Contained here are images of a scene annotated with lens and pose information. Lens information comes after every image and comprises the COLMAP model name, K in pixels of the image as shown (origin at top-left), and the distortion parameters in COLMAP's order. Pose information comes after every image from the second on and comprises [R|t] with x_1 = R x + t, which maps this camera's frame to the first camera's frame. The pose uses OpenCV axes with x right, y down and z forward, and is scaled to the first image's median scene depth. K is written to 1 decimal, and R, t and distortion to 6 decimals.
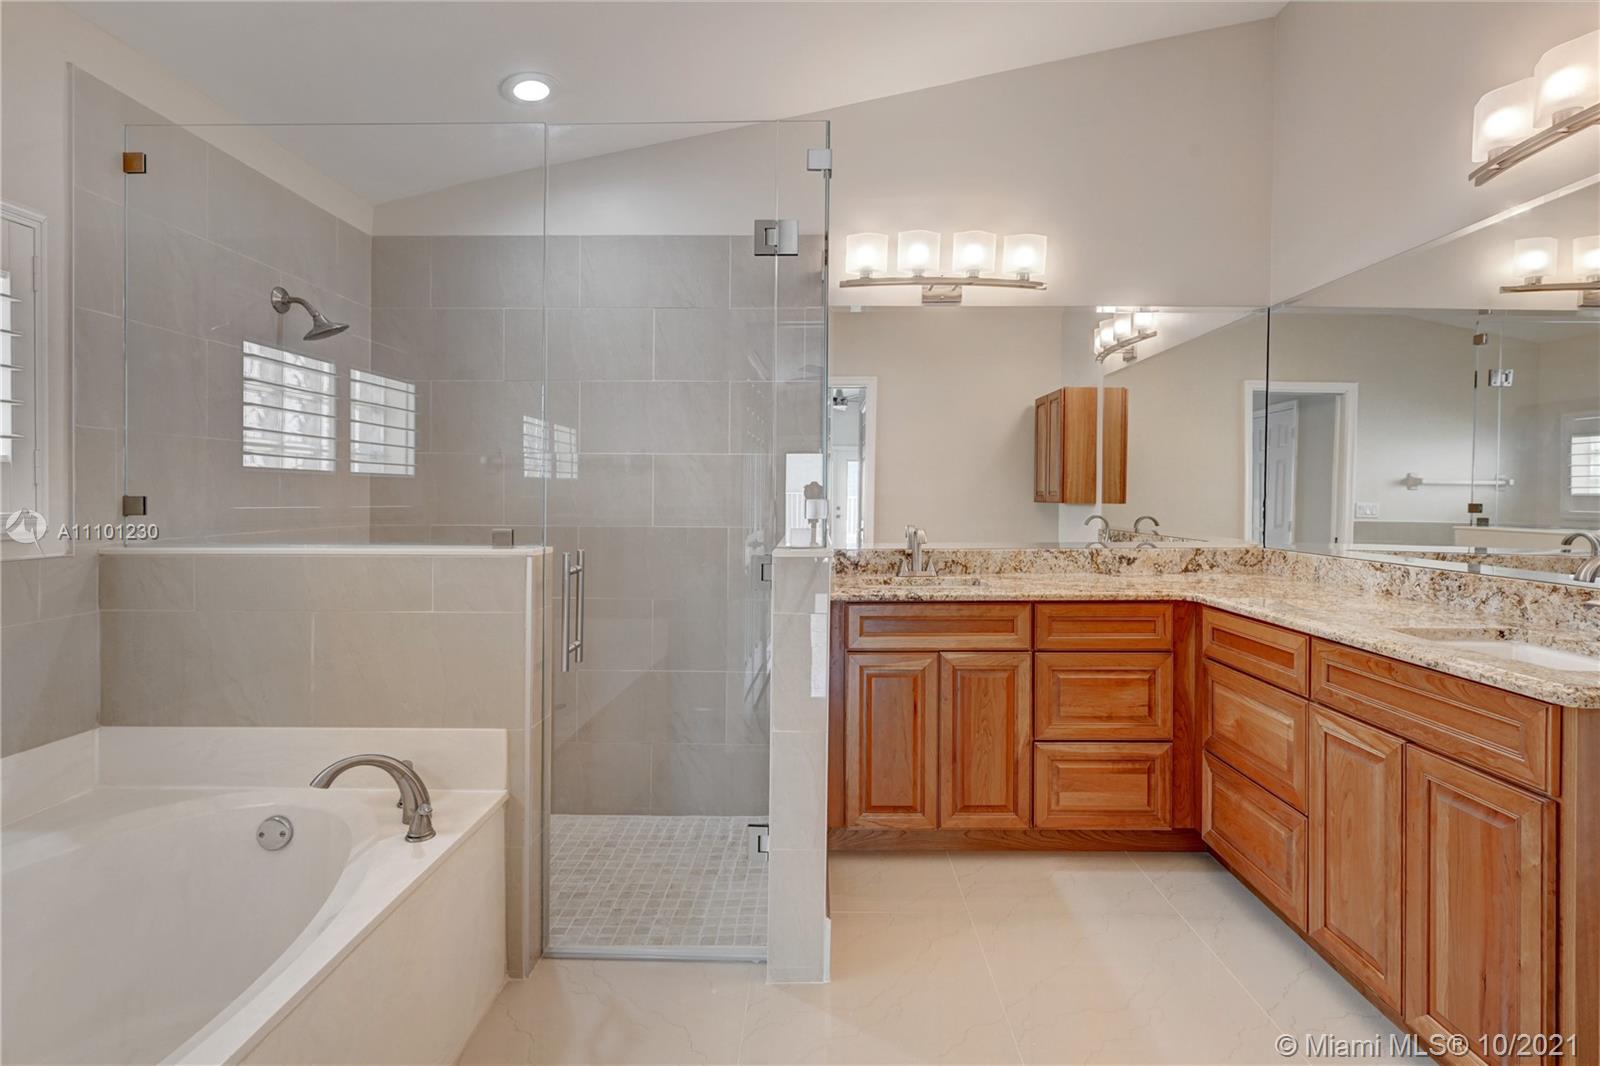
lens RADIAL K [[764.9, 0, 799.2], [0, 764.9, 499.8], [0, 0, 1]] dist [0.001260, 0.000720]
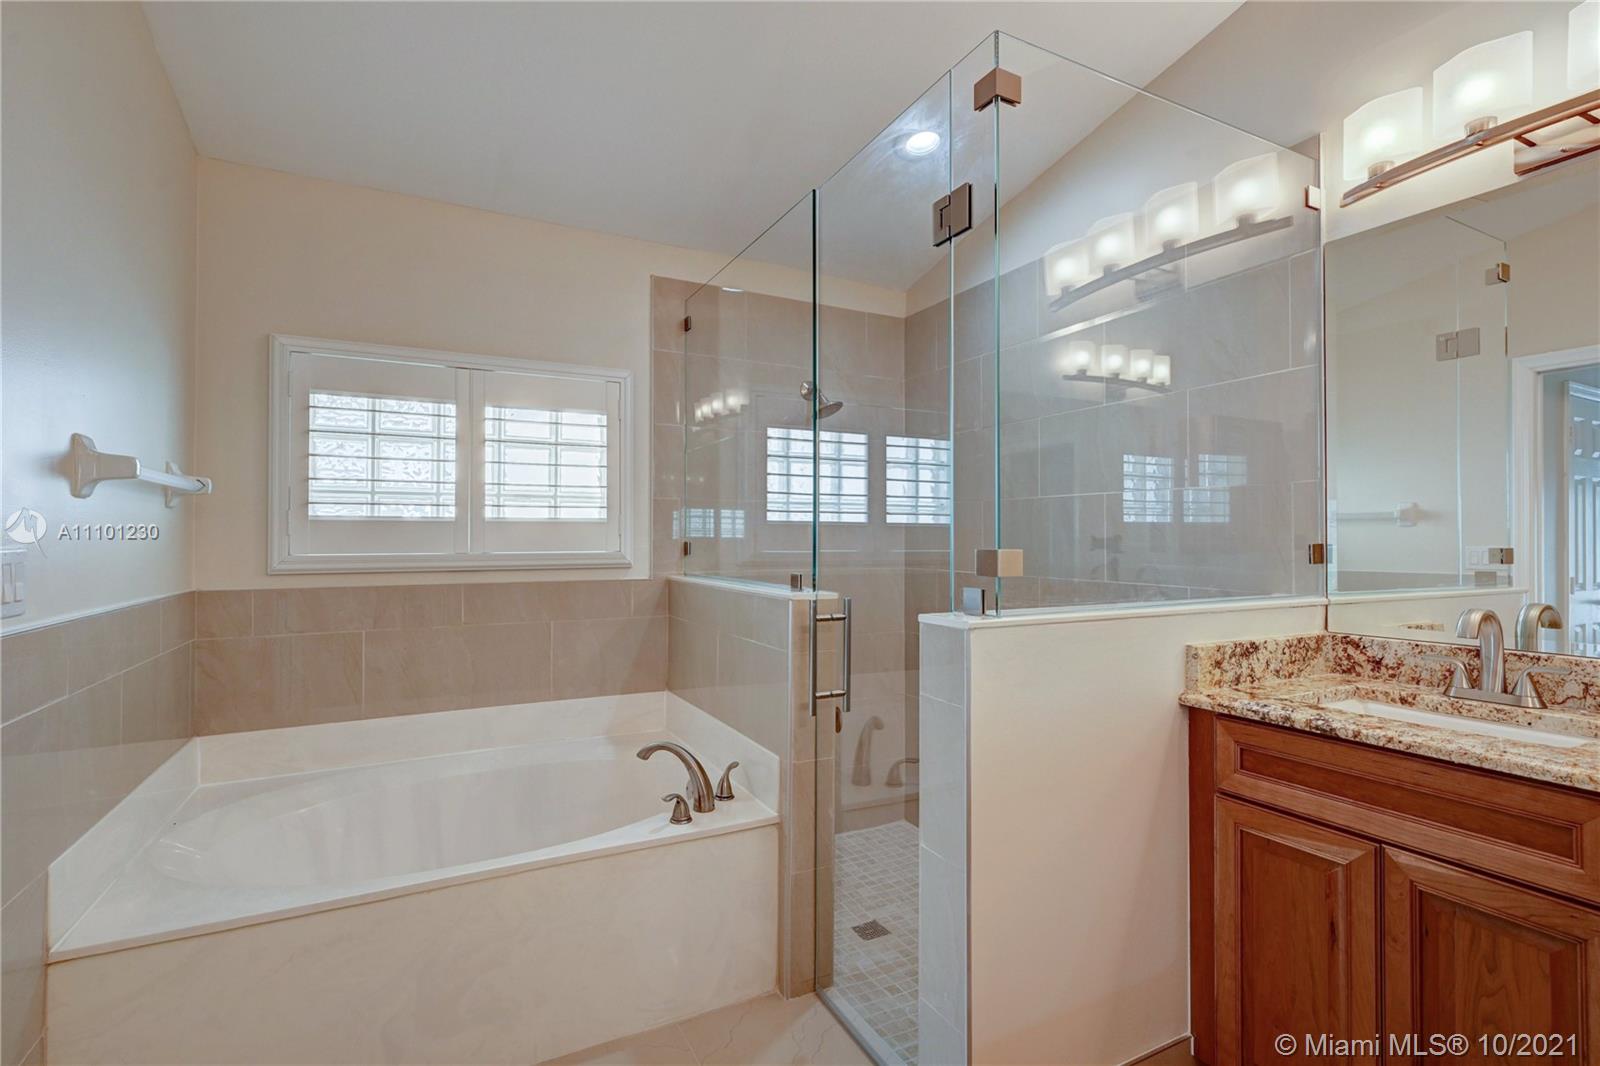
lens RADIAL K [[750.7, 0, 800.0], [0, 750.7, 533.0], [0, 0, 1]] dist [-0.002686, -0.000163]
pose [[0.477471, -0.009489, -0.878596, 0.444758], [-0.012987, 0.999756, -0.017855, 0.001232], [0.878552, 0.019936, 0.477231, 0.402974]]
